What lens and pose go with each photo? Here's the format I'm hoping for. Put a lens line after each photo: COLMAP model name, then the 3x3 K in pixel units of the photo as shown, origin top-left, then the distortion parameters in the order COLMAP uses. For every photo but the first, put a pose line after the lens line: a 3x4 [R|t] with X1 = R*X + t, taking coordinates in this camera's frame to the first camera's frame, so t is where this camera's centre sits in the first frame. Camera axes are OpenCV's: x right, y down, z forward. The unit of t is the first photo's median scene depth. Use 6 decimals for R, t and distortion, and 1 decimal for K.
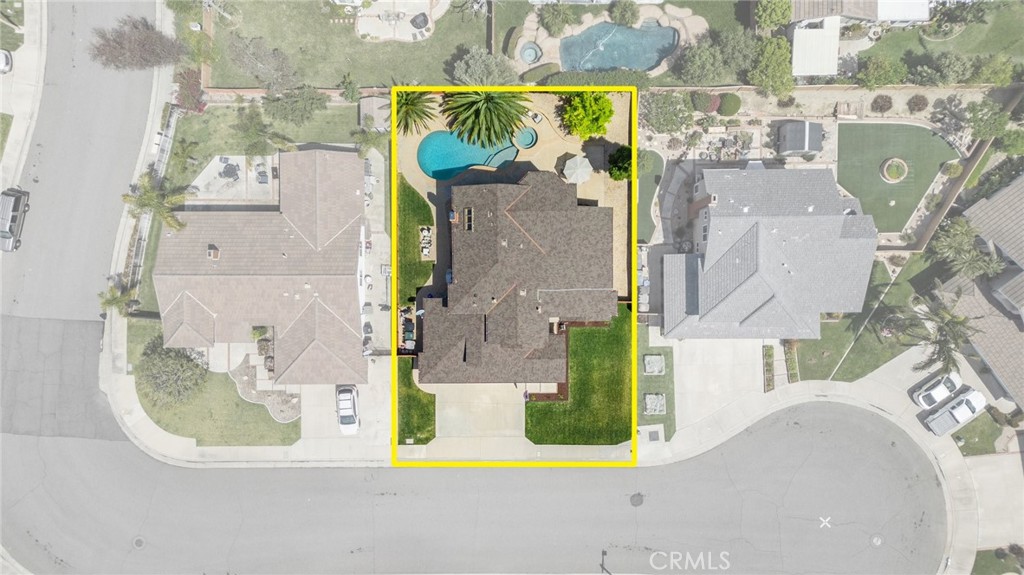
lens RADIAL K [[718.8, 0, 513.4], [0, 718.8, 287.5], [0, 0, 1]] dist [0.073221, -0.079356]
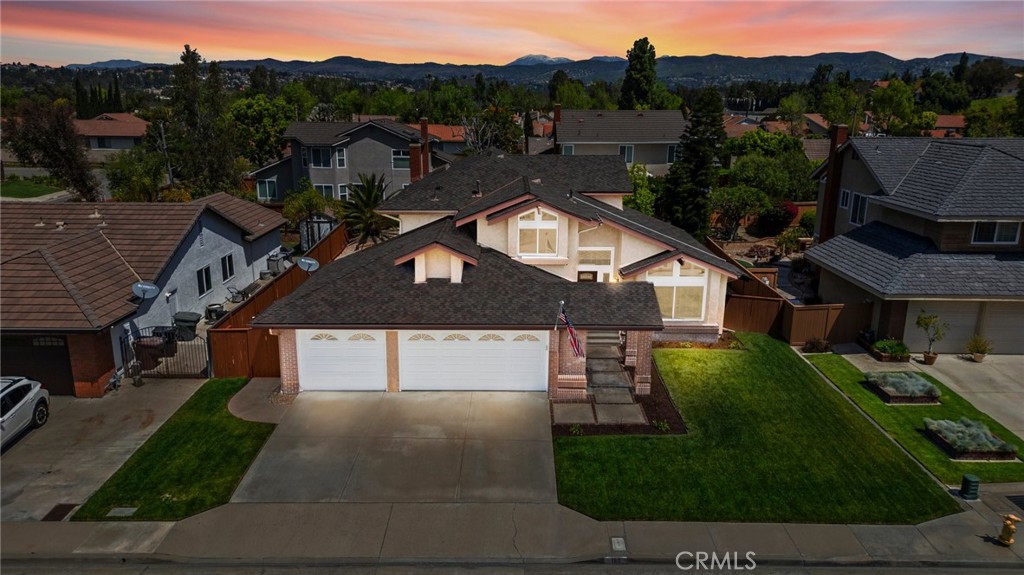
lens RADIAL K [[718.8, 0, 513.4], [0, 718.8, 287.5], [0, 0, 1]] dist [0.073221, -0.079356]
pose [[0.999949, 0.010123, -0.000689, -0.001611], [-0.003156, 0.245736, -0.969332, 0.452756], [-0.009643, 0.969284, 0.245755, 0.857447]]
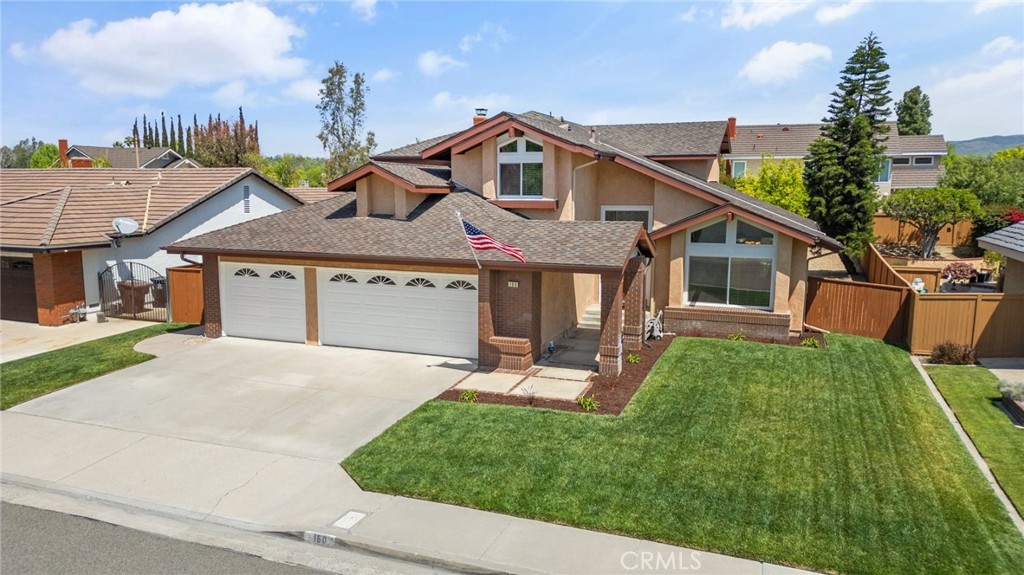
lens RADIAL K [[718.8, 0, 513.4], [0, 718.8, 287.5], [0, 0, 1]] dist [0.073221, -0.079356]
pose [[0.931488, 0.056938, -0.359288, 0.121180], [-0.363675, 0.122977, -0.923373, 0.356977], [-0.008391, 0.990775, 0.135258, 0.933439]]
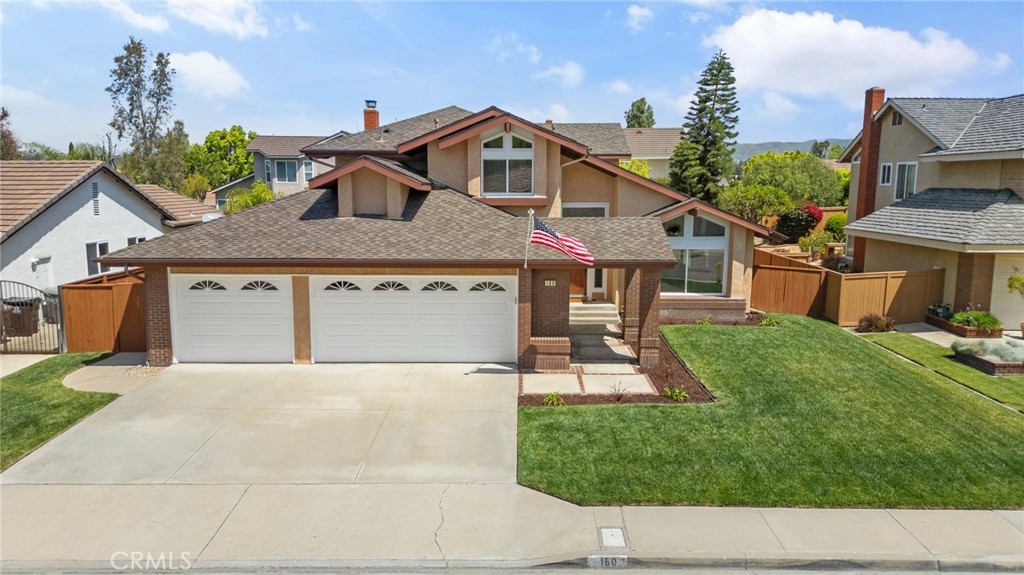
lens RADIAL K [[718.8, 0, 513.4], [0, 718.8, 287.5], [0, 0, 1]] dist [0.073221, -0.079356]
pose [[0.999958, 0.007202, -0.005602, 0.015745], [-0.006522, 0.134933, -0.990833, 0.370289], [-0.006380, 0.990829, 0.134974, 0.934652]]
